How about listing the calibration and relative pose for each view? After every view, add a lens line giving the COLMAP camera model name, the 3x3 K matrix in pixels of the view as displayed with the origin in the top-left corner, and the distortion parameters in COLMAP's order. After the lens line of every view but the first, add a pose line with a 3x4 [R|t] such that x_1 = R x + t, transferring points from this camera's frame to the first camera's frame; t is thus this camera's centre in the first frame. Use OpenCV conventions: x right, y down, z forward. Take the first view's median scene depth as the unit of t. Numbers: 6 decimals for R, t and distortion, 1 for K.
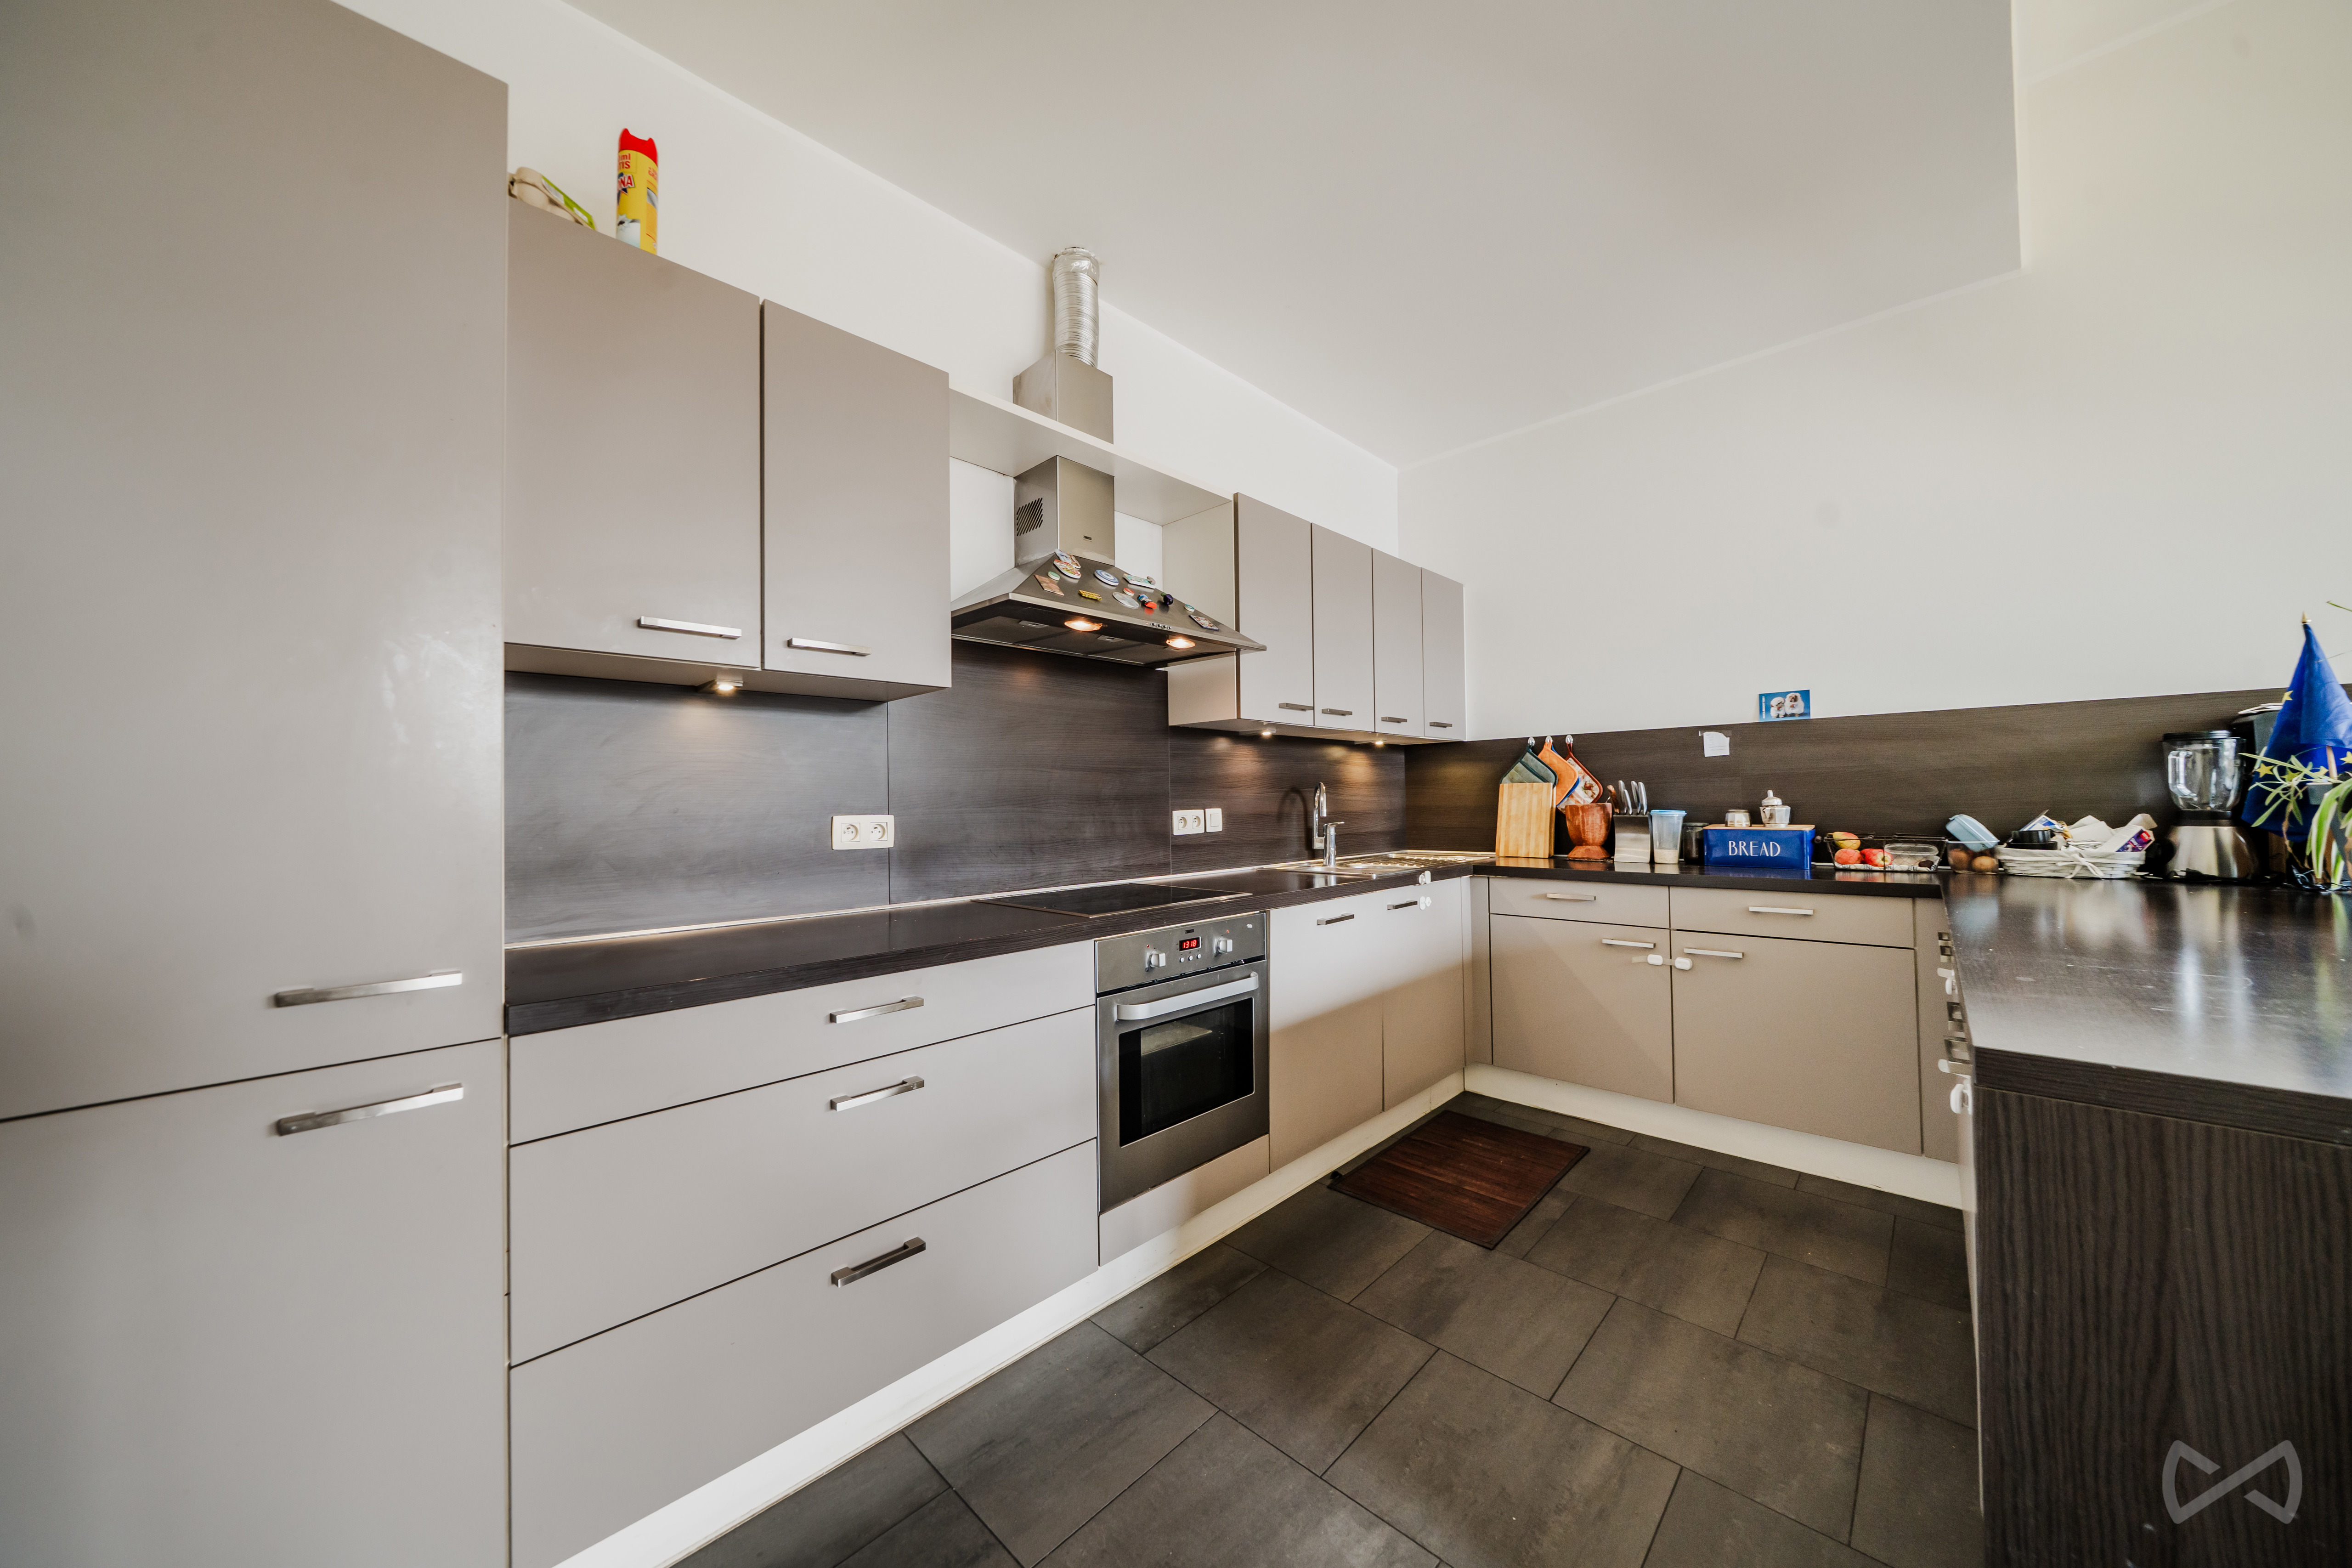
lens RADIAL K [[800.2, 0, 1178.2], [0, 800.2, 787.4], [0, 0, 1]] dist [-0.002728, 0.000041]
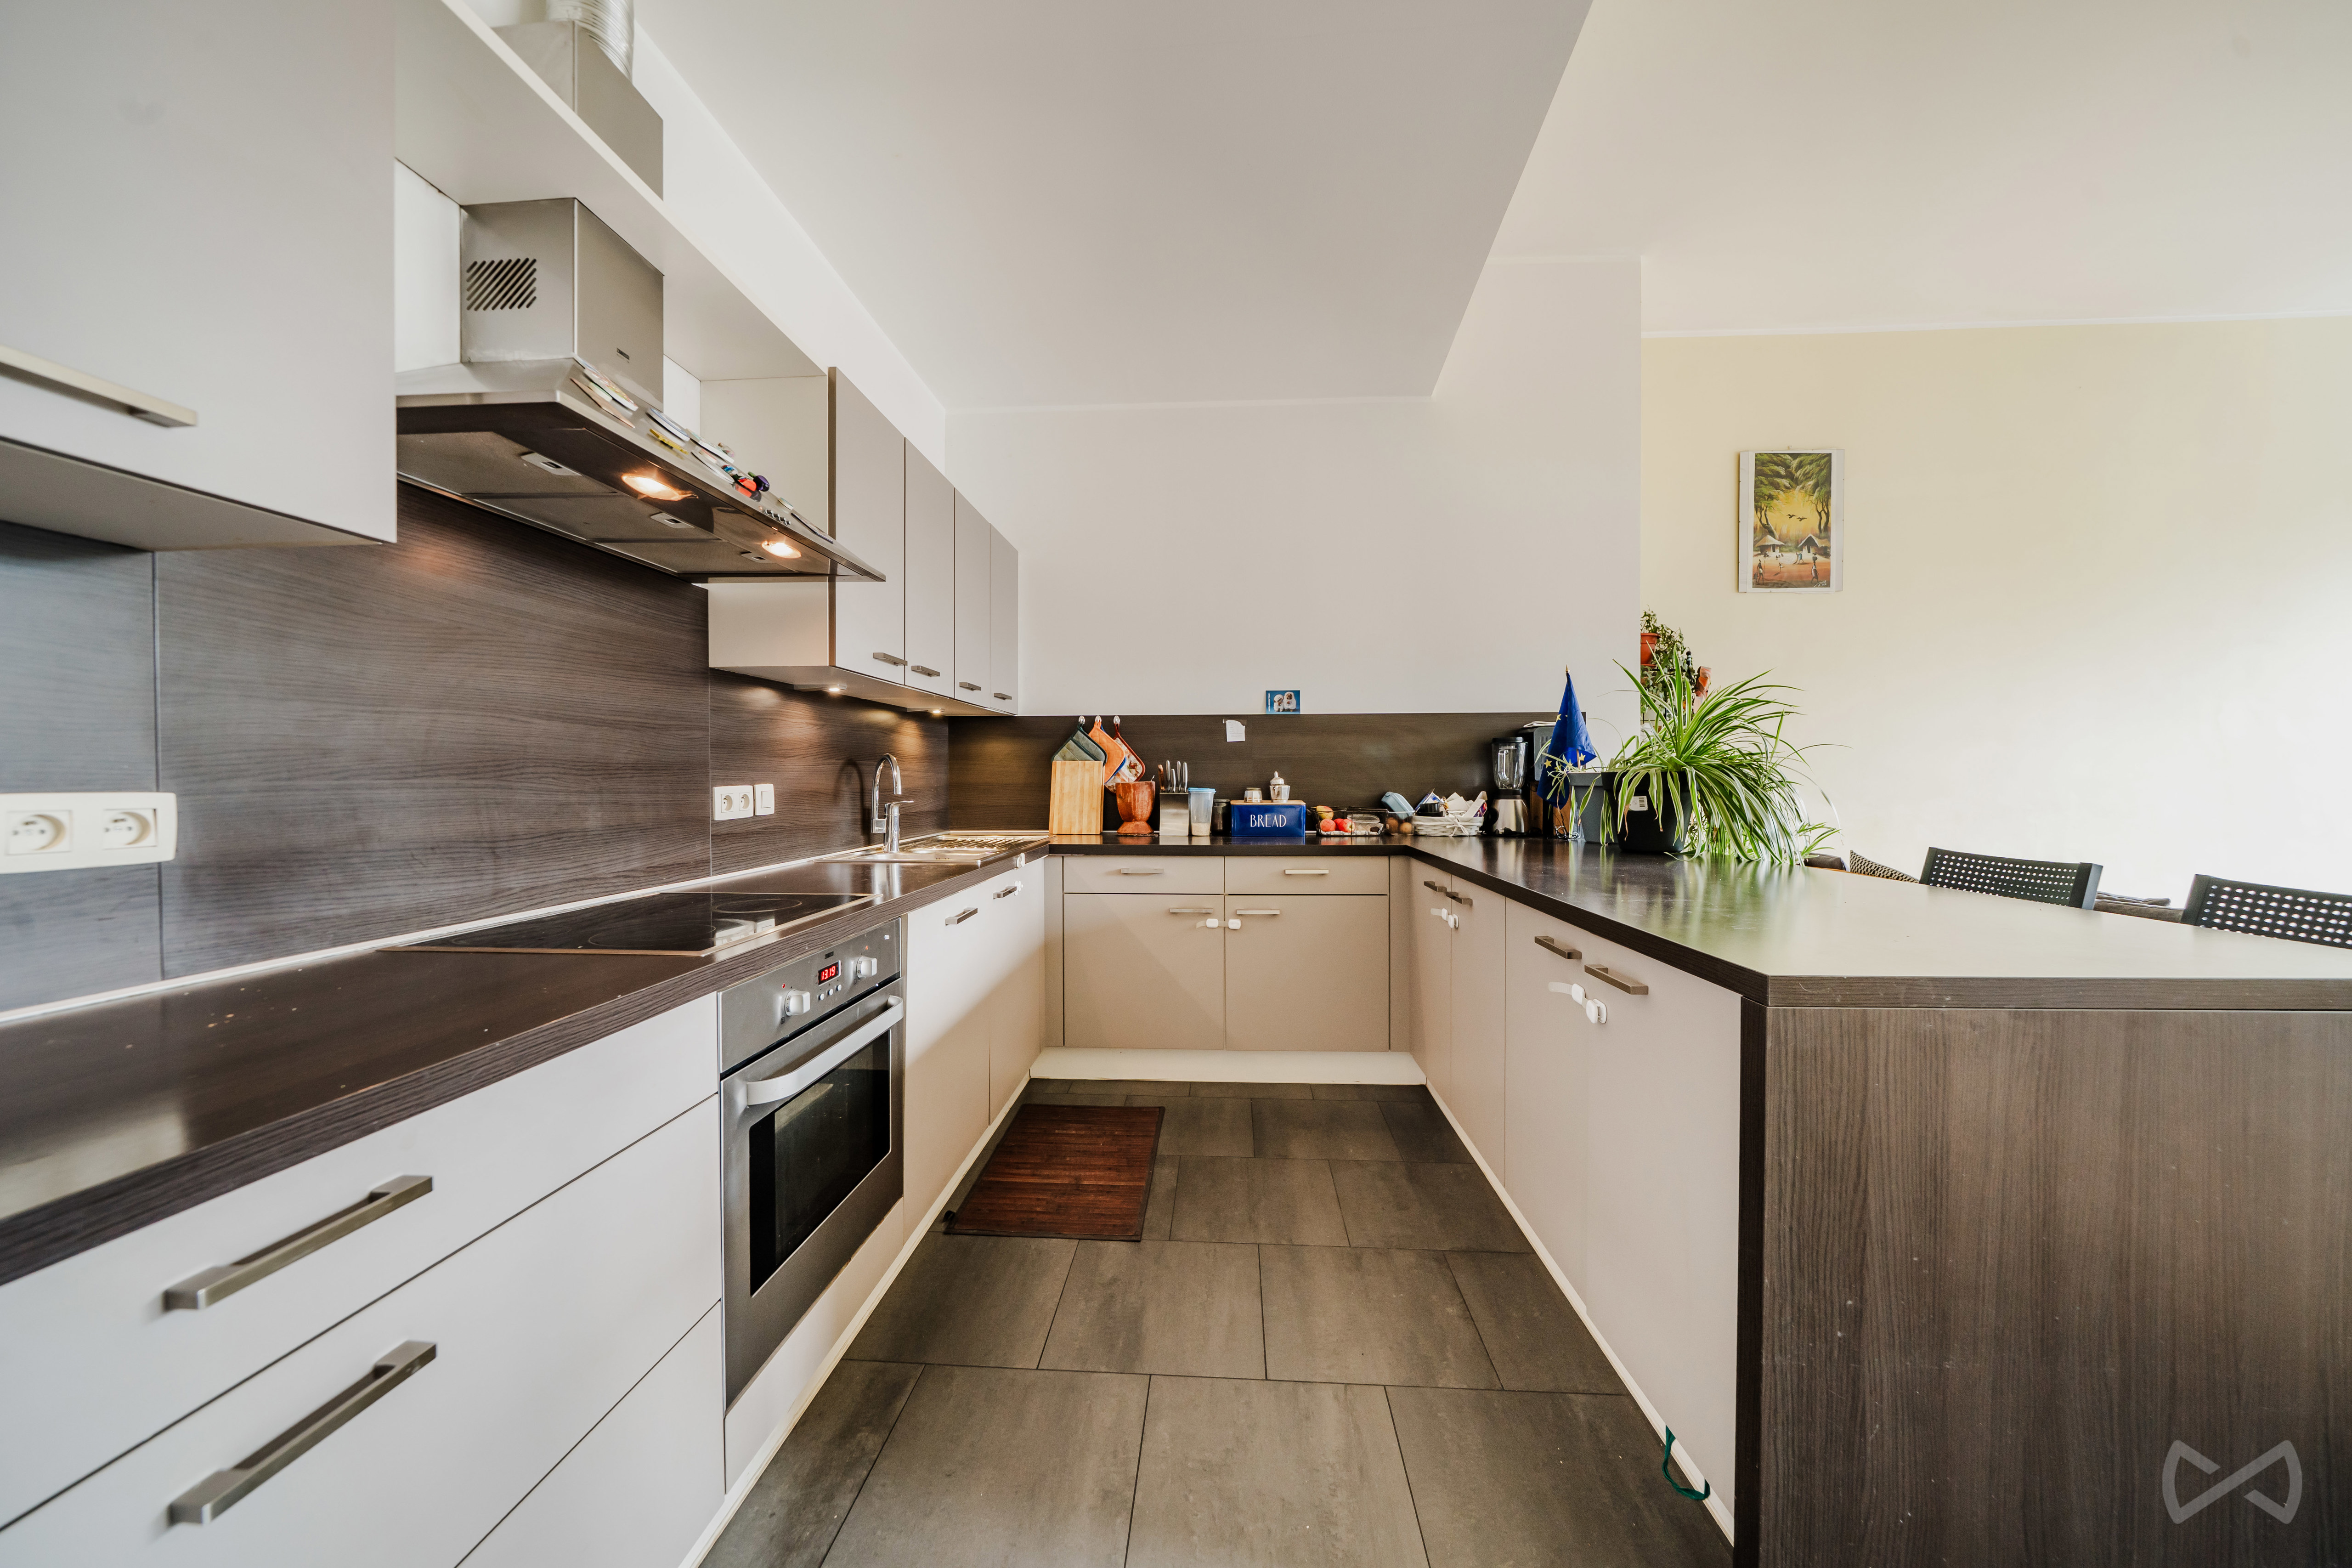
lens RADIAL K [[800.2, 0, 1178.8], [0, 800.2, 785.1], [0, 0, 1]] dist [-0.002728, 0.000041]
pose [[0.763821, 0.005204, 0.645407, -0.180200], [-0.021530, 0.999616, 0.017421, 0.007481], [-0.645069, -0.027202, 0.763640, 0.221391]]
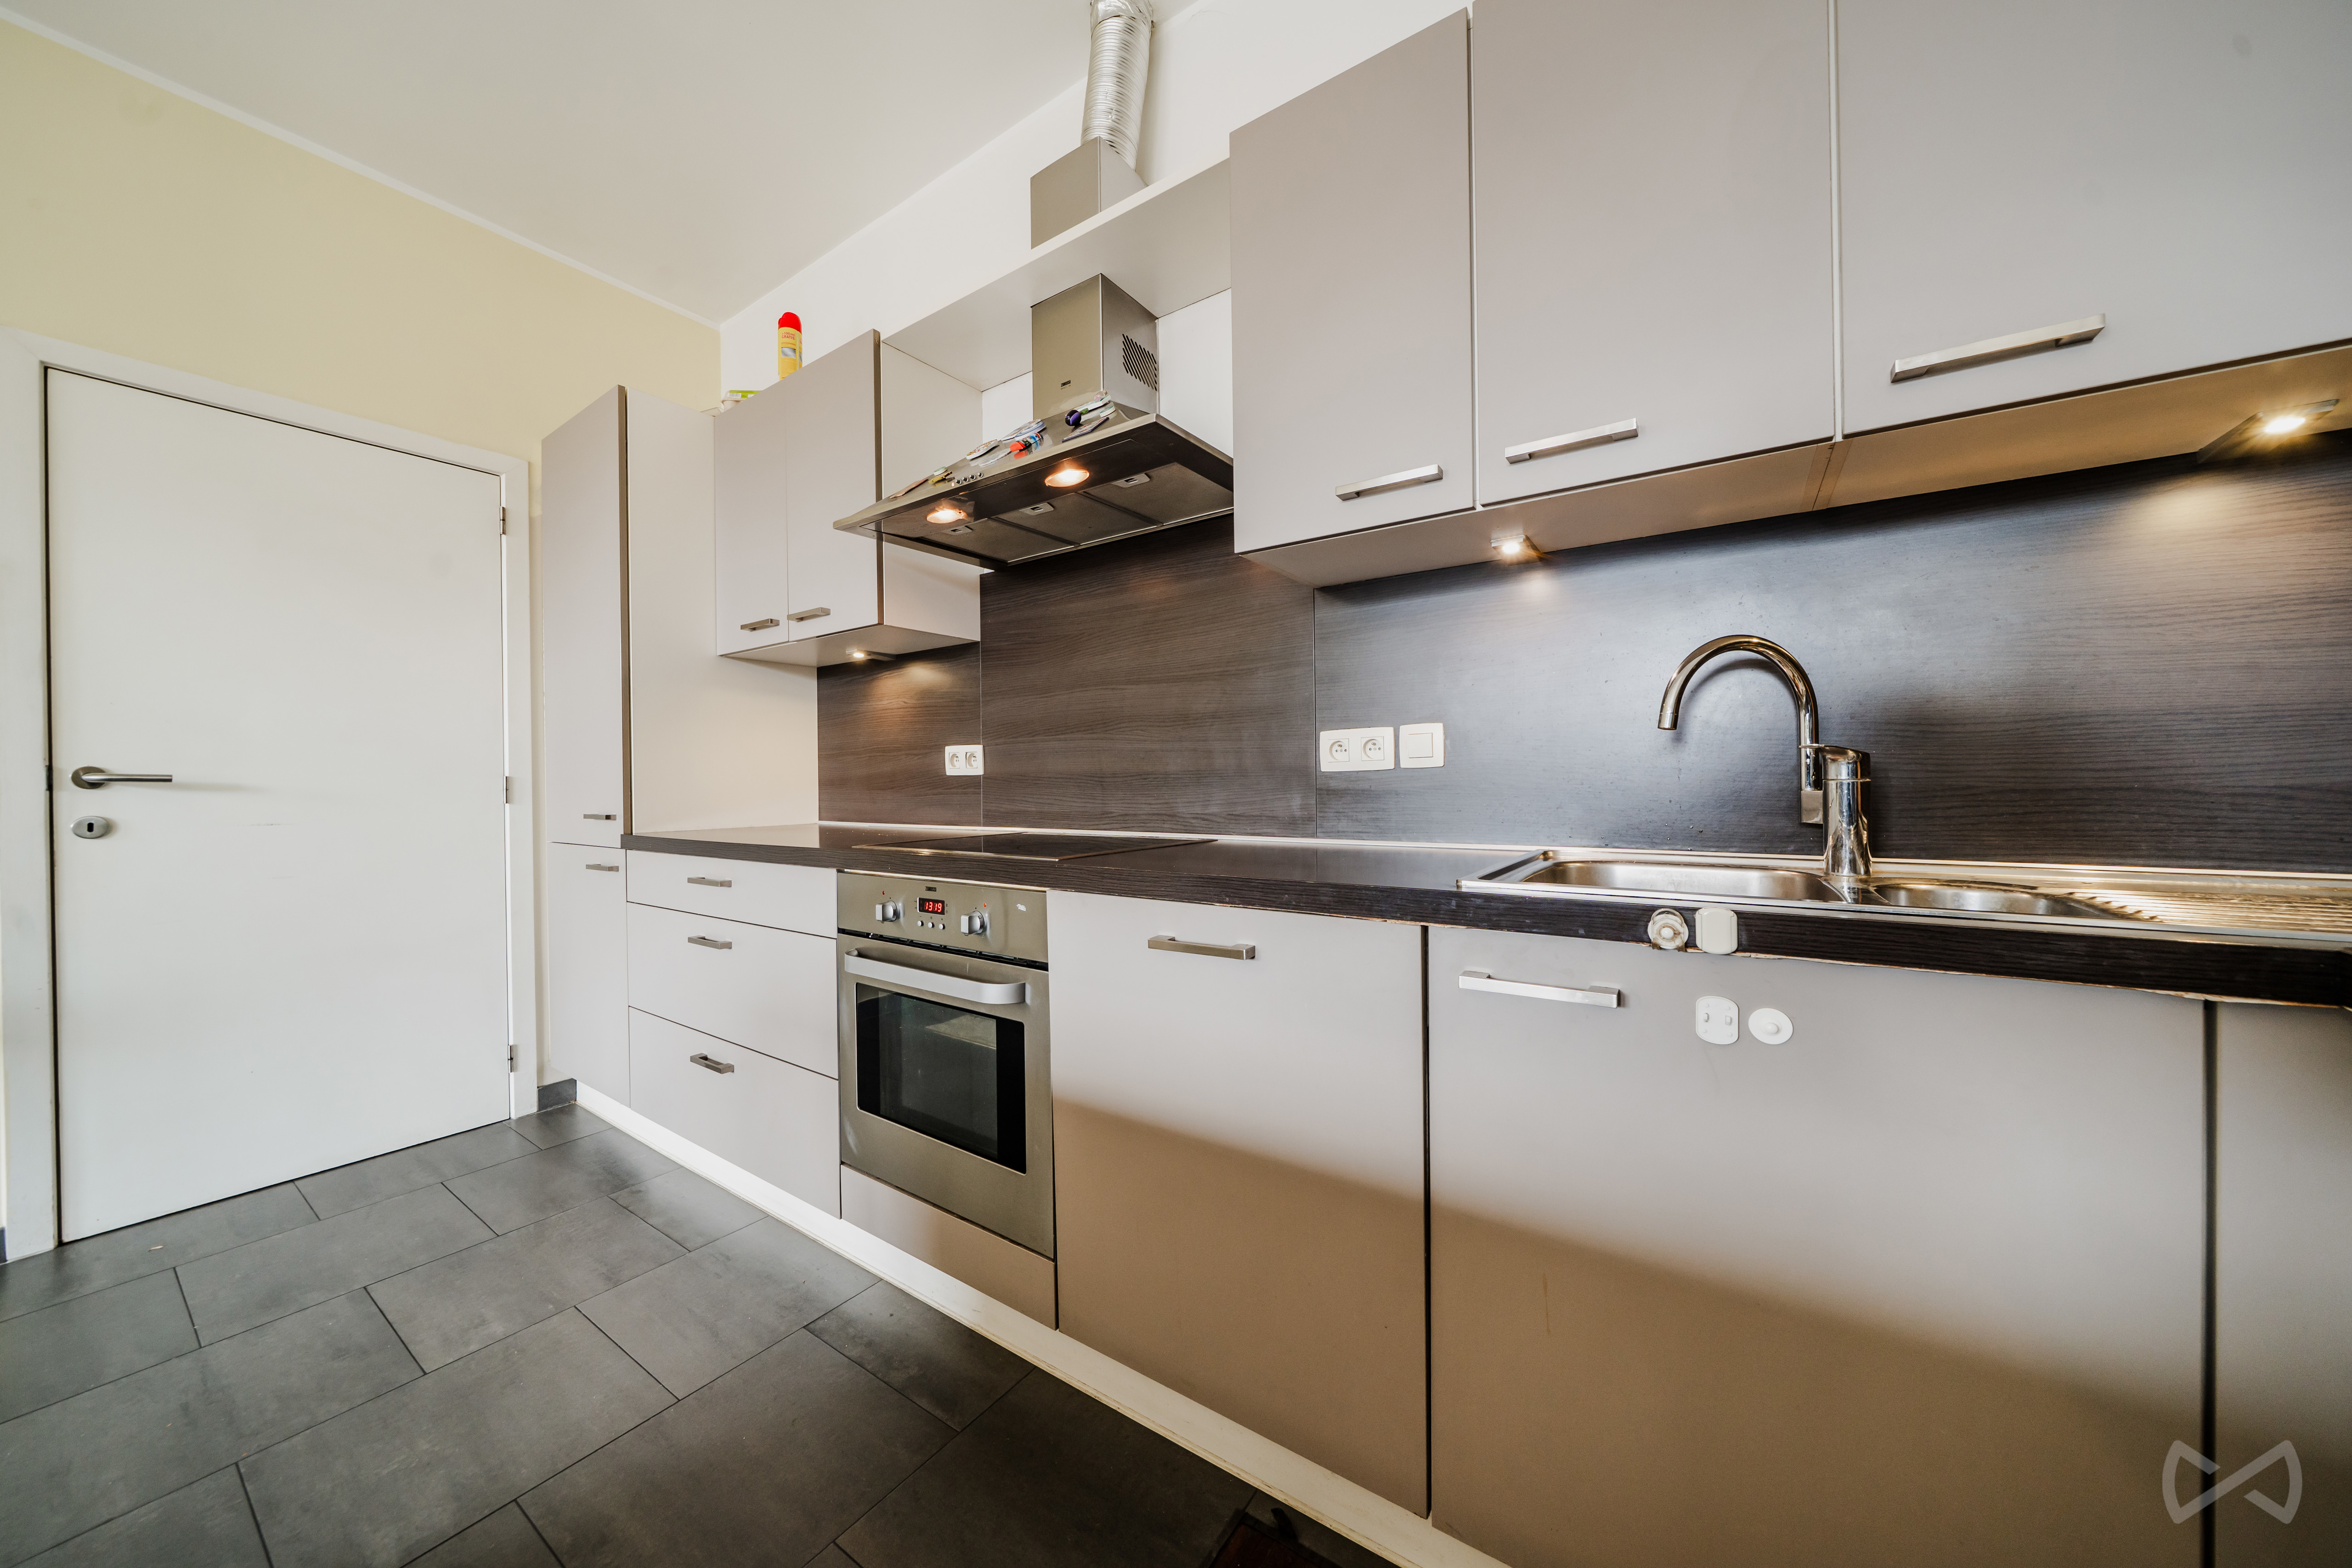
lens RADIAL K [[800.2, 0, 1183.0], [0, 800.2, 787.5], [0, 0, 1]] dist [-0.002728, 0.000041]
pose [[0.170602, 0.022439, -0.985084, 0.673053], [0.029400, 0.999180, 0.027851, 0.061767], [0.984901, -0.033713, 0.169803, 0.953850]]
